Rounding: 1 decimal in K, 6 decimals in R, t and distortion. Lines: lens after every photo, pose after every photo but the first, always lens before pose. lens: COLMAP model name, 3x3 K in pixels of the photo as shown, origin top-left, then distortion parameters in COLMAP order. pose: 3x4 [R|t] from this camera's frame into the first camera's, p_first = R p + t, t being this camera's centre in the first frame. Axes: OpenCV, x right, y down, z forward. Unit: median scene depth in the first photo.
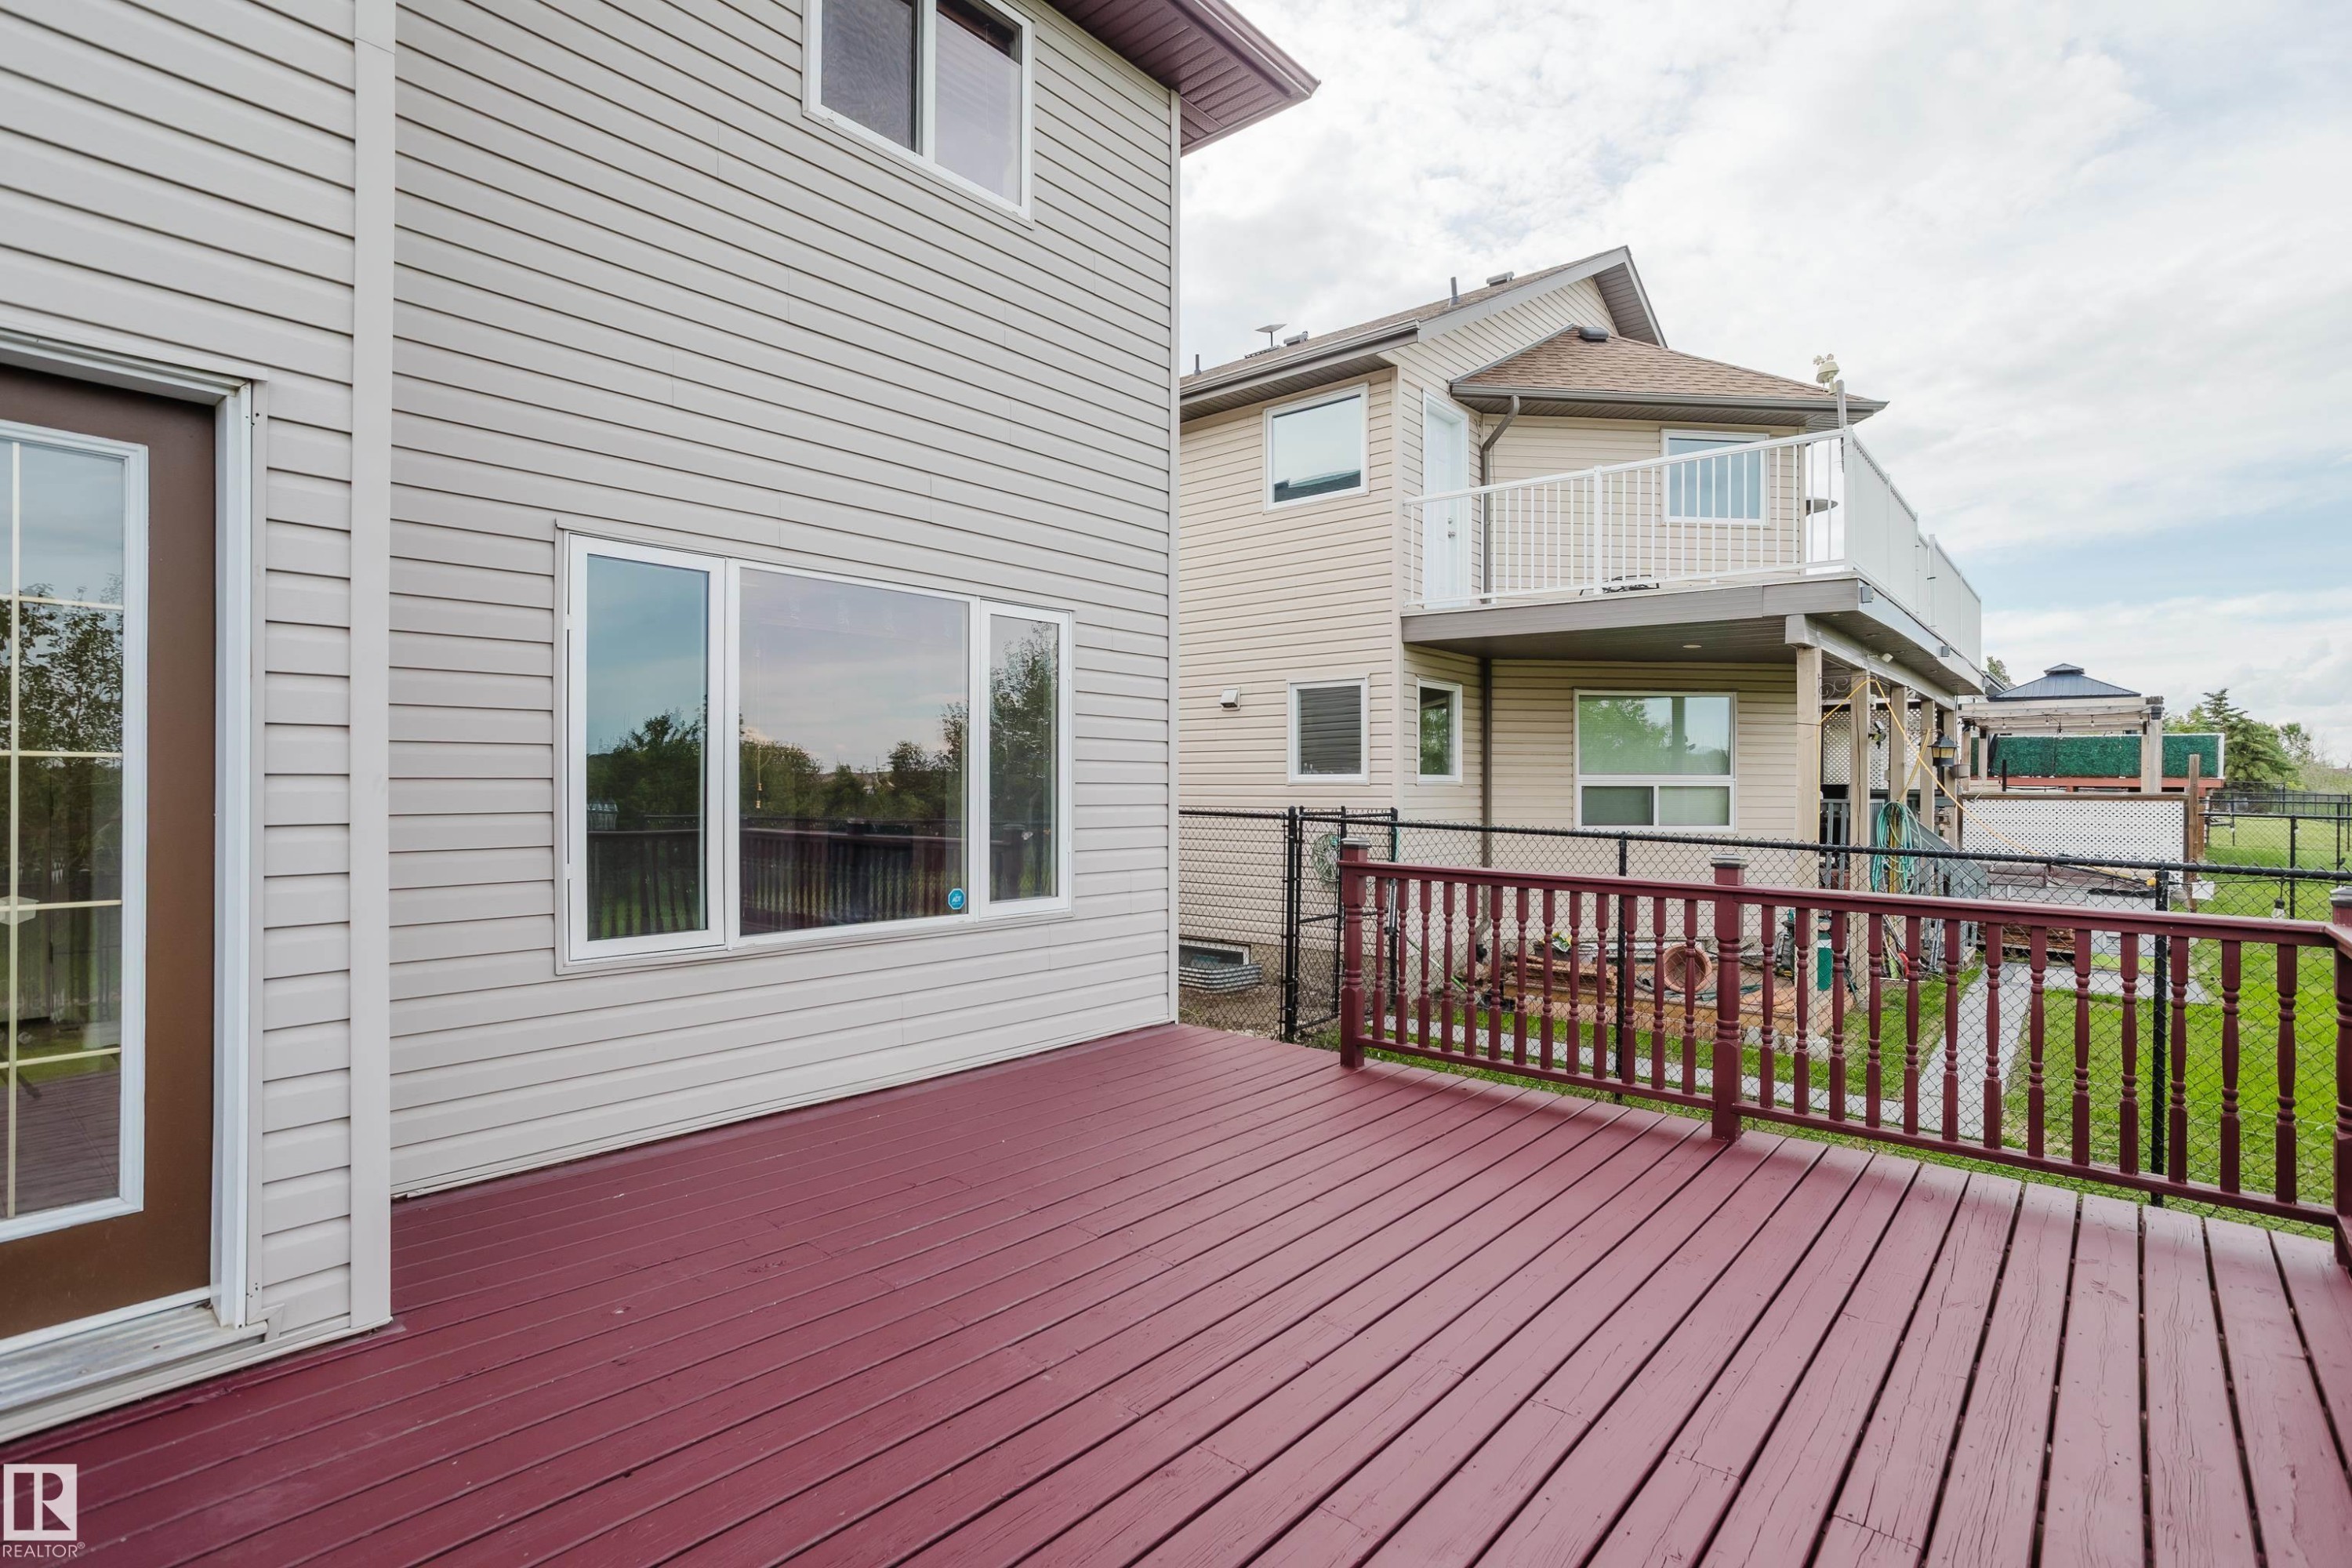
lens RADIAL K [[1148.4, 0, 1185.5], [0, 1148.4, 784.5], [0, 0, 1]] dist [-0.060375, 0.035437]
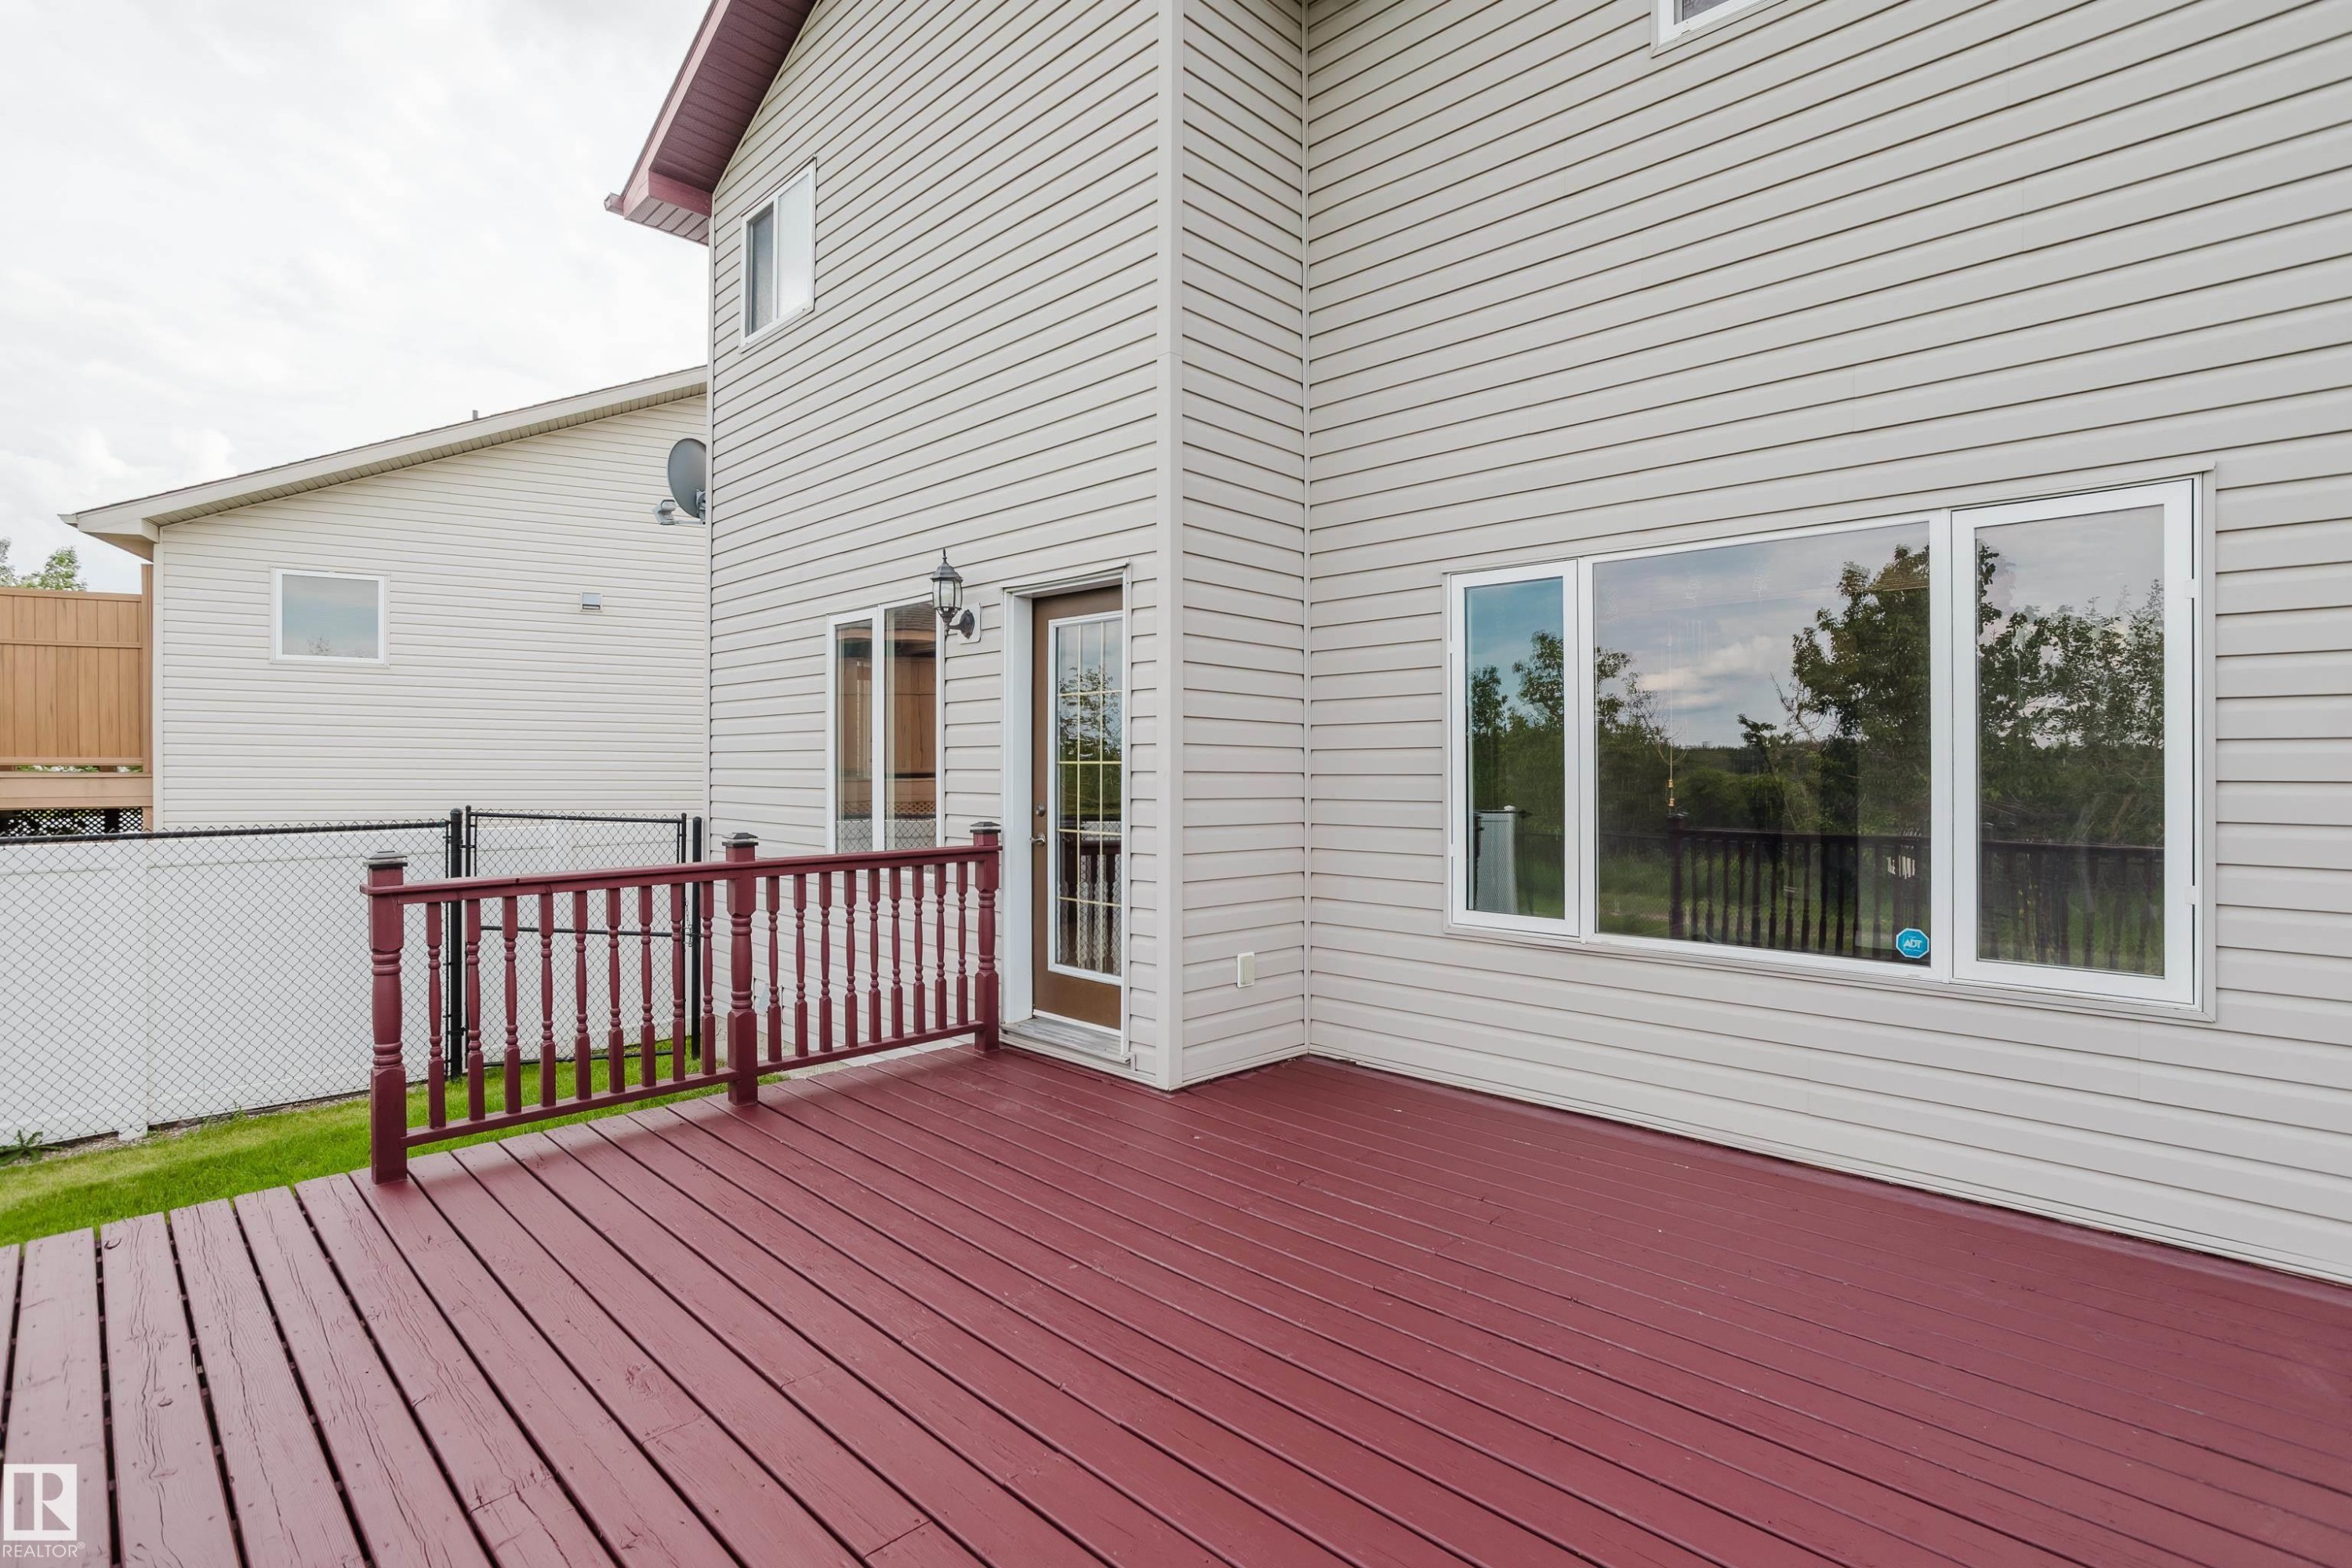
lens RADIAL K [[1148.4, 0, 1185.5], [0, 1148.4, 784.5], [0, 0, 1]] dist [-0.060375, 0.035437]
pose [[-0.087681, 0.006021, -0.996130, 0.362109], [-0.007186, 0.999952, 0.006676, 0.000084], [0.996123, 0.007743, -0.087633, 0.413649]]
